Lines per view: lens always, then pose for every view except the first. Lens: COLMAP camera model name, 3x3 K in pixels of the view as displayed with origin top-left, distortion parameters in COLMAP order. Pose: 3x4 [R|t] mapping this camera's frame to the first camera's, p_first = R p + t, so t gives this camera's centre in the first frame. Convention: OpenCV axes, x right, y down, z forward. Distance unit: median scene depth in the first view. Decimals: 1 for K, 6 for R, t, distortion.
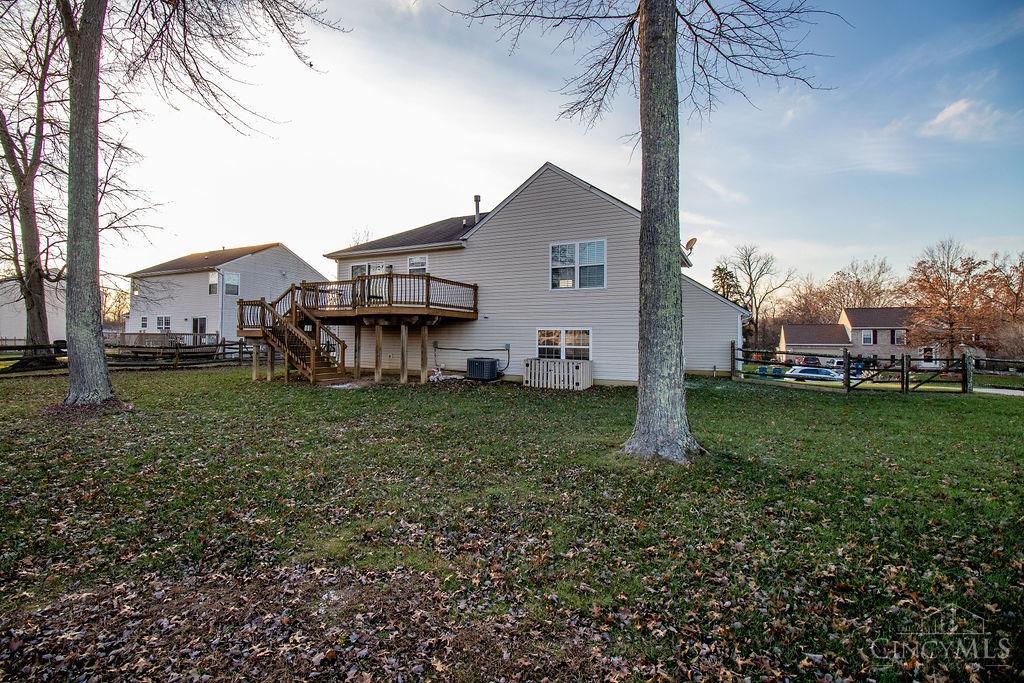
lens RADIAL K [[475.8, 0, 512.0], [0, 475.8, 338.0], [0, 0, 1]] dist [-0.005141, -0.002069]
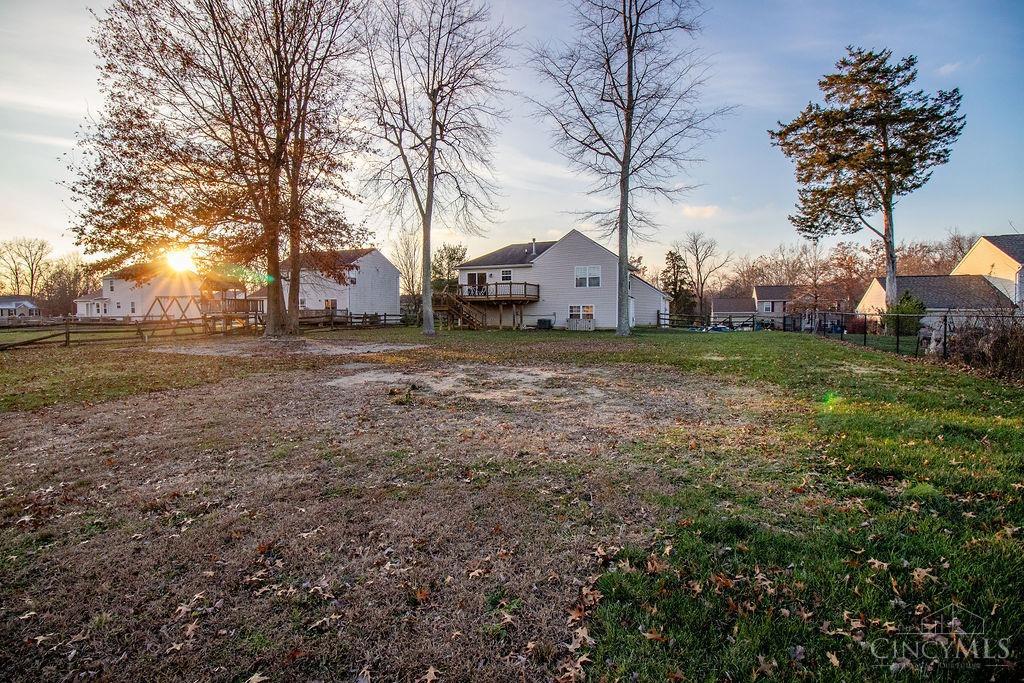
lens RADIAL K [[475.8, 0, 511.6], [0, 475.8, 344.0], [0, 0, 1]] dist [-0.005141, -0.002069]
pose [[0.997589, -0.014616, 0.067837, -0.329749], [0.009798, 0.997441, 0.070826, 0.000961], [-0.068699, -0.069990, 0.995179, -1.076708]]
